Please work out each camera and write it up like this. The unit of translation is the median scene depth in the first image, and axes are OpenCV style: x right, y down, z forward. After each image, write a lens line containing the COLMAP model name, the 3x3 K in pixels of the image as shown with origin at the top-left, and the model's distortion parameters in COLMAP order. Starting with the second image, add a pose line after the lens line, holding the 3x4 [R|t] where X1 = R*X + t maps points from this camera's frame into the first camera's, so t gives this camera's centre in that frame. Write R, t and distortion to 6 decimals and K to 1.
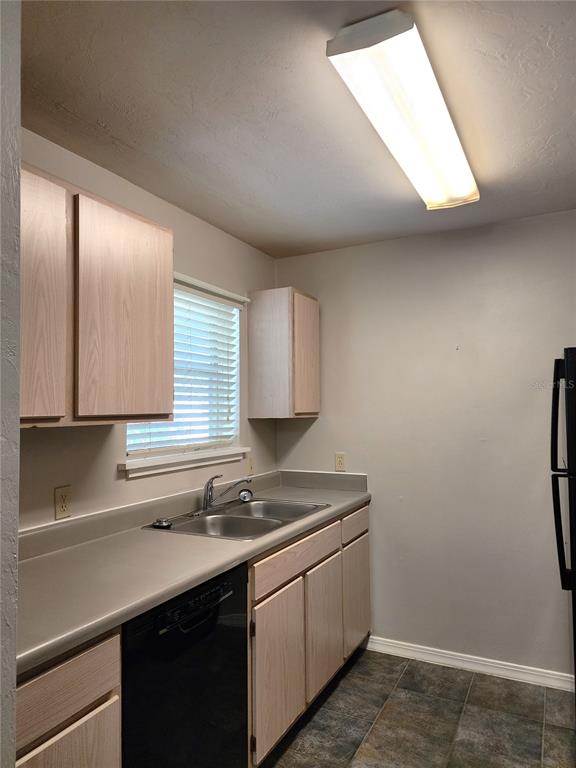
lens RADIAL K [[523.9, 0, 293.4], [0, 523.9, 382.6], [0, 0, 1]] dist [0.024209, -0.017086]
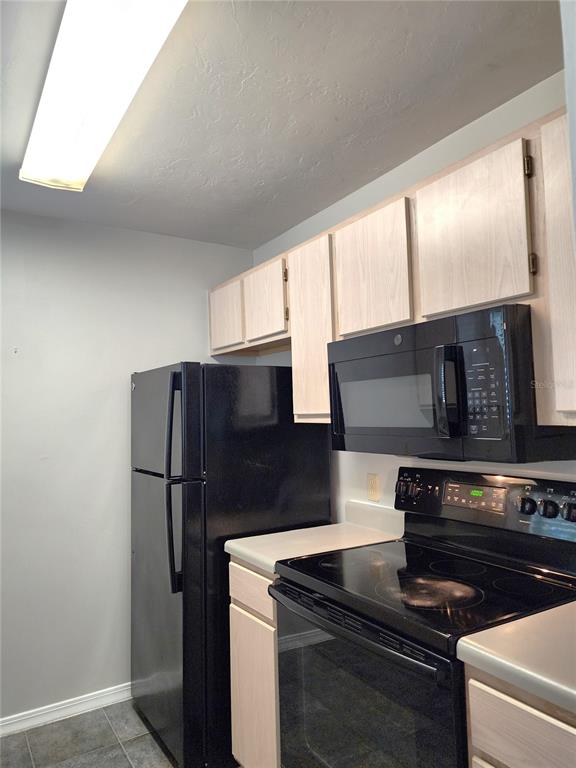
lens RADIAL K [[523.9, 0, 292.0], [0, 523.9, 384.9], [0, 0, 1]] dist [0.024209, -0.017086]
pose [[0.521717, 0.056830, 0.851224, -0.214196], [-0.030447, 0.998383, -0.047994, 0.019752], [-0.852575, -0.000878, 0.522603, 0.207273]]
